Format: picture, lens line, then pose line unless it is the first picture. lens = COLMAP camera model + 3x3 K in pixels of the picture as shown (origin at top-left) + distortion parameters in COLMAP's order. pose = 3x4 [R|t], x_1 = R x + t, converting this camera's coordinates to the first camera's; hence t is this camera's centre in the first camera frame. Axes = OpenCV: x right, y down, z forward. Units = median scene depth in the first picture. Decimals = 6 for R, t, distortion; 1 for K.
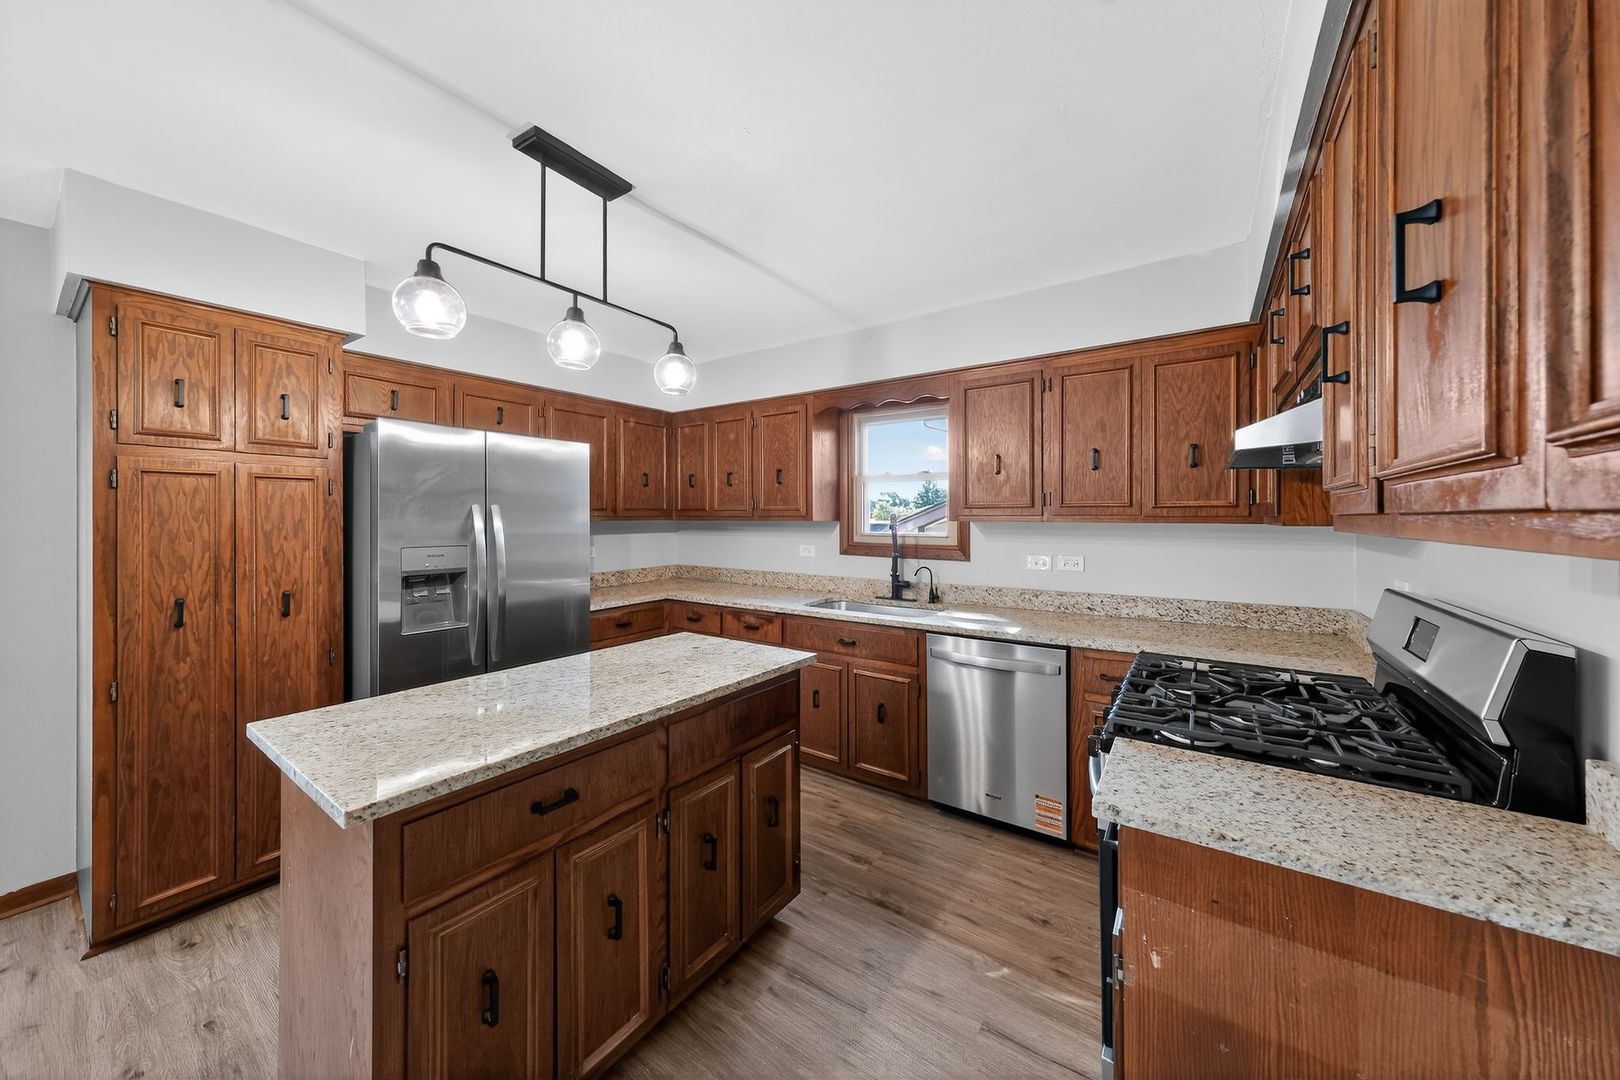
lens RADIAL K [[555.4, 0, 835.3], [0, 555.4, 516.8], [0, 0, 1]] dist [0.000450, 0.001362]
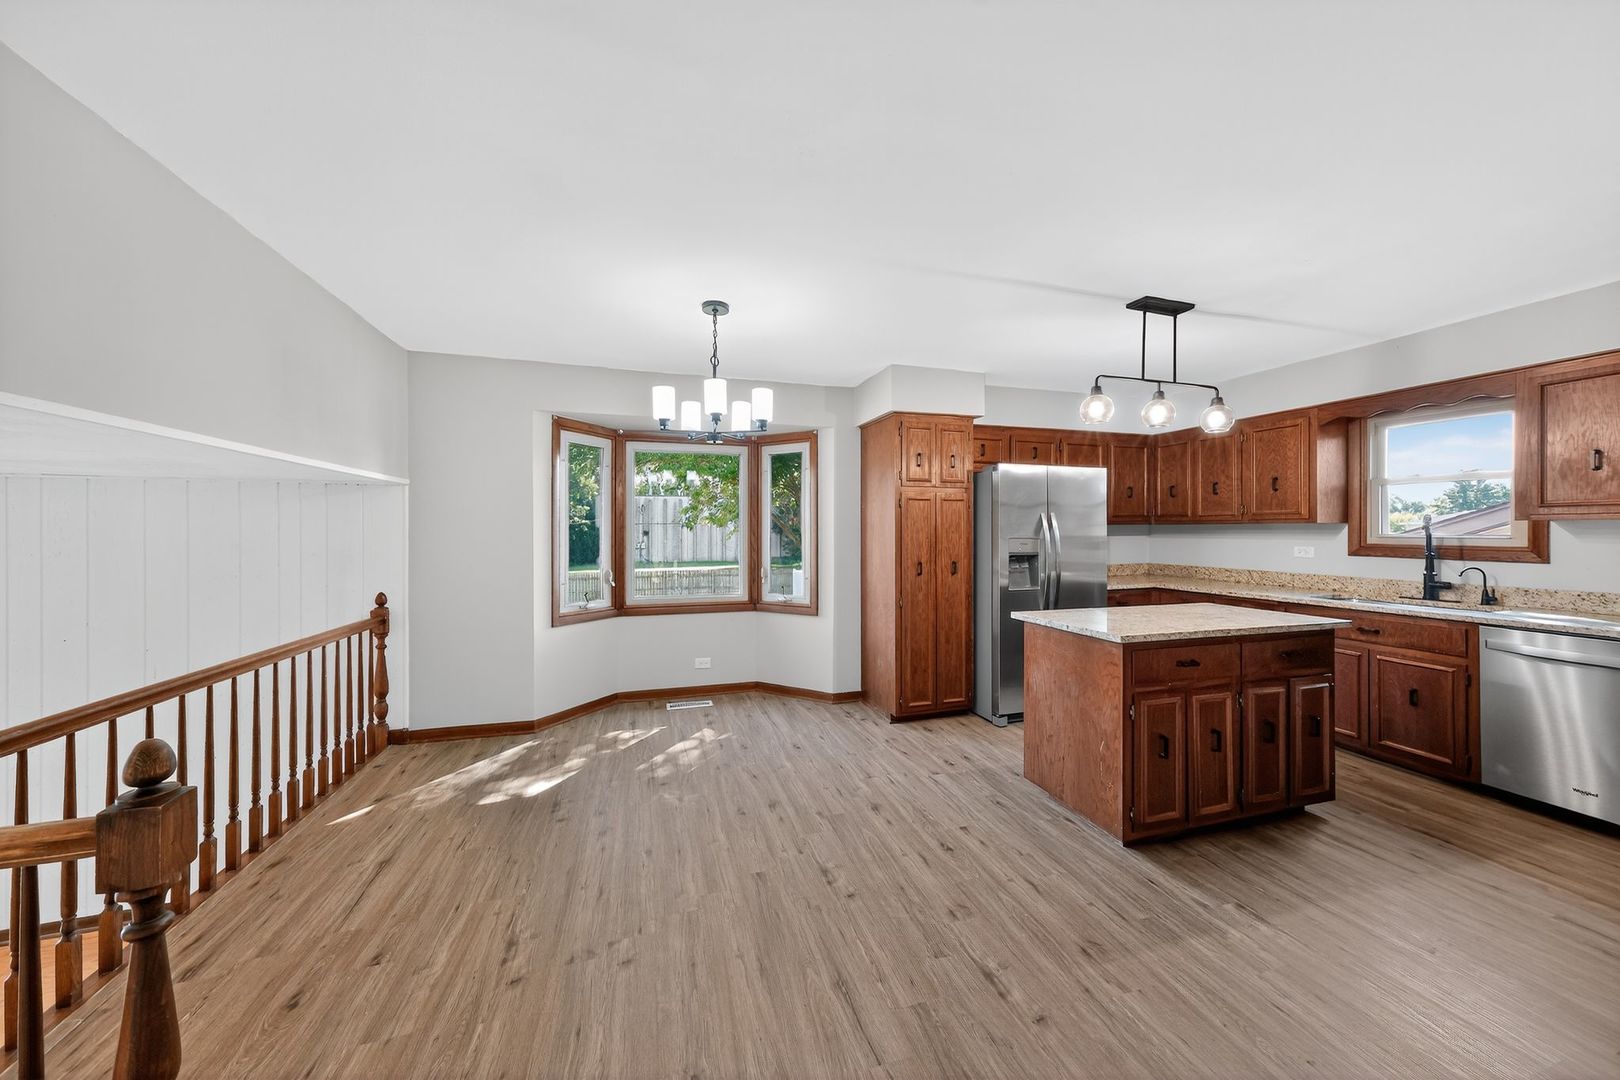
lens RADIAL K [[555.4, 0, 821.4], [0, 555.4, 532.3], [0, 0, 1]] dist [0.000450, 0.001362]
pose [[0.769710, 0.002029, -0.638391, -0.148259], [0.001775, 0.999984, 0.005319, 0.028877], [0.638392, -0.005228, 0.769694, -0.739734]]
